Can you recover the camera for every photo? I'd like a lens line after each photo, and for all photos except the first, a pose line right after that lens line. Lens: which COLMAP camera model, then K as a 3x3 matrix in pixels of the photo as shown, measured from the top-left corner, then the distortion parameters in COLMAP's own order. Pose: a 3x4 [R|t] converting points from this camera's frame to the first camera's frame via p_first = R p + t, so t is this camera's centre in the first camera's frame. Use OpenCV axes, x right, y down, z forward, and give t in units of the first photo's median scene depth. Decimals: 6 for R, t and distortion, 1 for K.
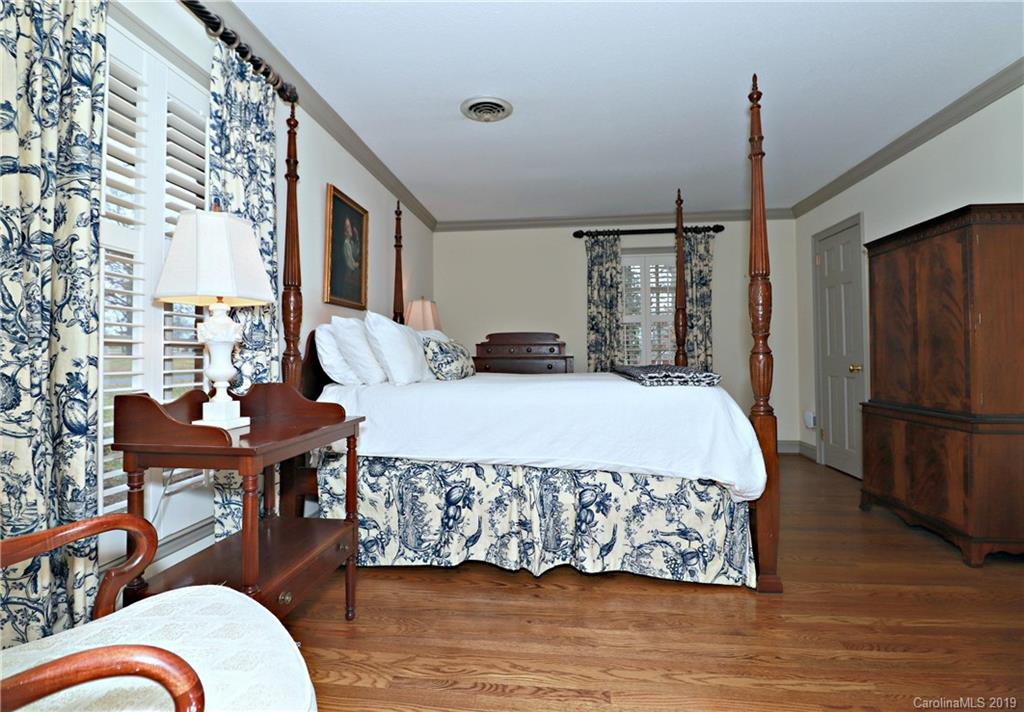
lens RADIAL K [[498.7, 0, 516.1], [0, 498.7, 352.4], [0, 0, 1]] dist [-0.000747, -0.000403]
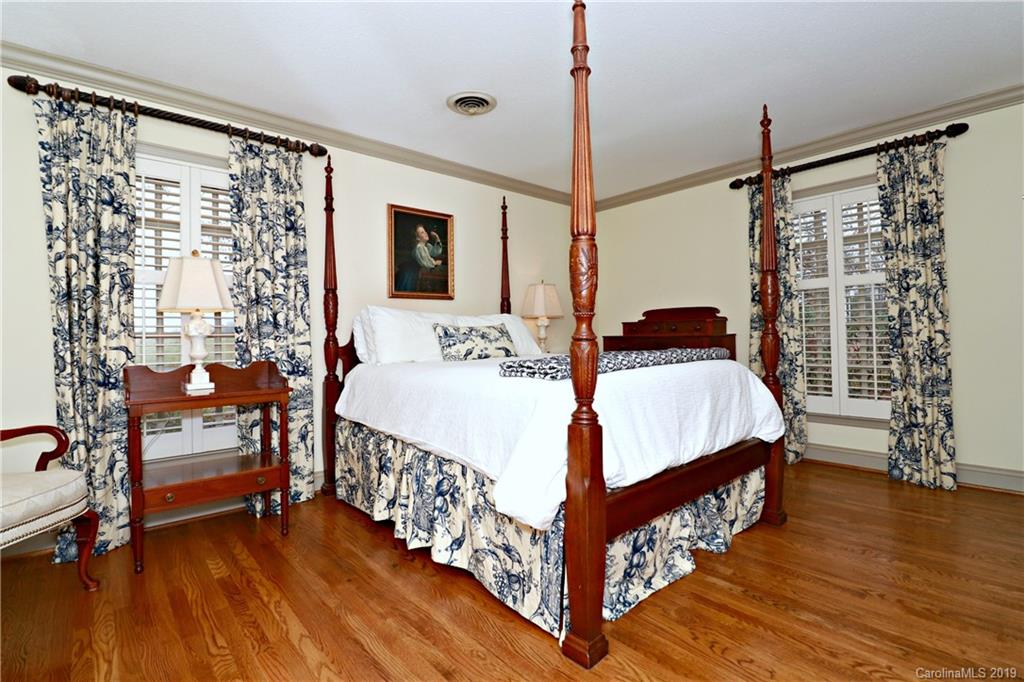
lens RADIAL K [[480.3, 0, 512.7], [0, 480.3, 334.6], [0, 0, 1]] dist [-0.009198, -0.006269]
pose [[0.734587, -0.007611, -0.678472, 0.690130], [0.018632, 0.999786, 0.008957, -0.010643], [0.678259, -0.019221, 0.734572, 0.312990]]
